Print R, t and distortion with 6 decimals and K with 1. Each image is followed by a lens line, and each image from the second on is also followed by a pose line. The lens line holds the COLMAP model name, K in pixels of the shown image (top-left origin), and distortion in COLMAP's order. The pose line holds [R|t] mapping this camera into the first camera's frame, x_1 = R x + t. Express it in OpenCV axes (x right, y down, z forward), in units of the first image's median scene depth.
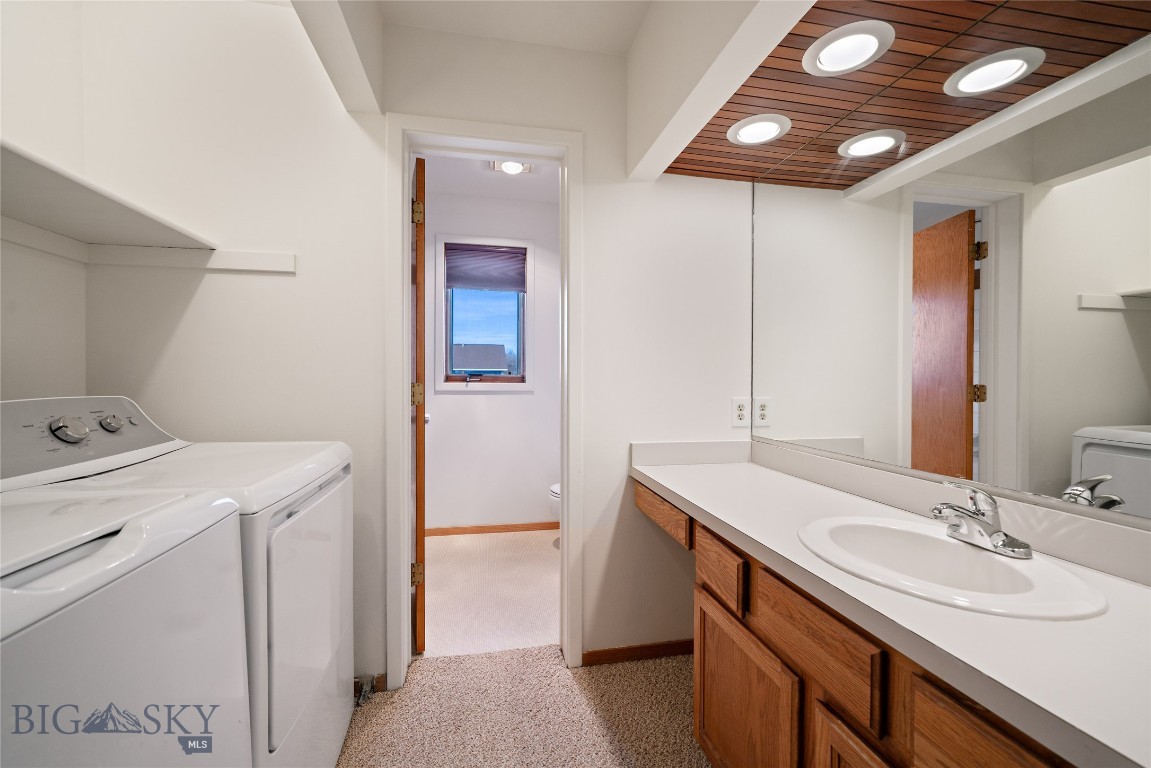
lens RADIAL K [[461.0, 0, 581.0], [0, 461.0, 382.4], [0, 0, 1]] dist [-0.005696, 0.000561]
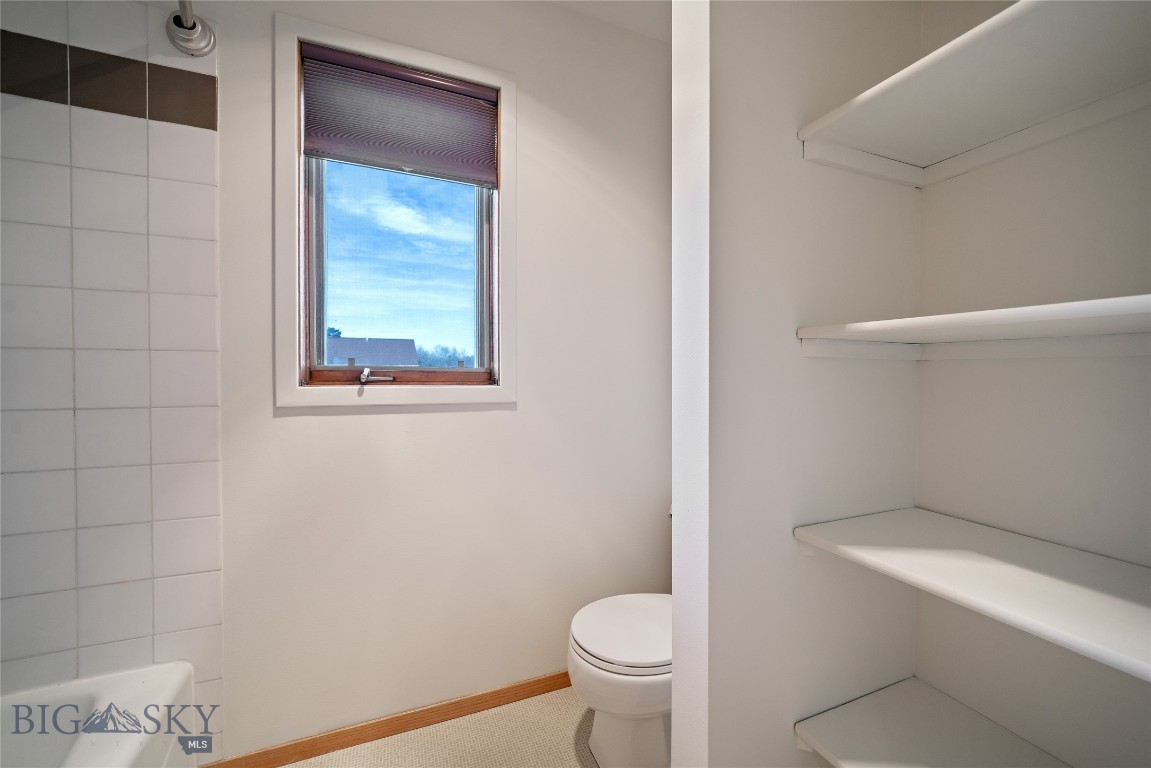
lens RADIAL K [[461.0, 0, 576.0], [0, 461.0, 384.5], [0, 0, 1]] dist [-0.005696, 0.000561]
pose [[0.984781, -0.006342, 0.173682, -0.124900], [0.004436, 0.999926, 0.011358, -0.004495], [-0.173741, -0.010415, 0.984736, 0.540589]]
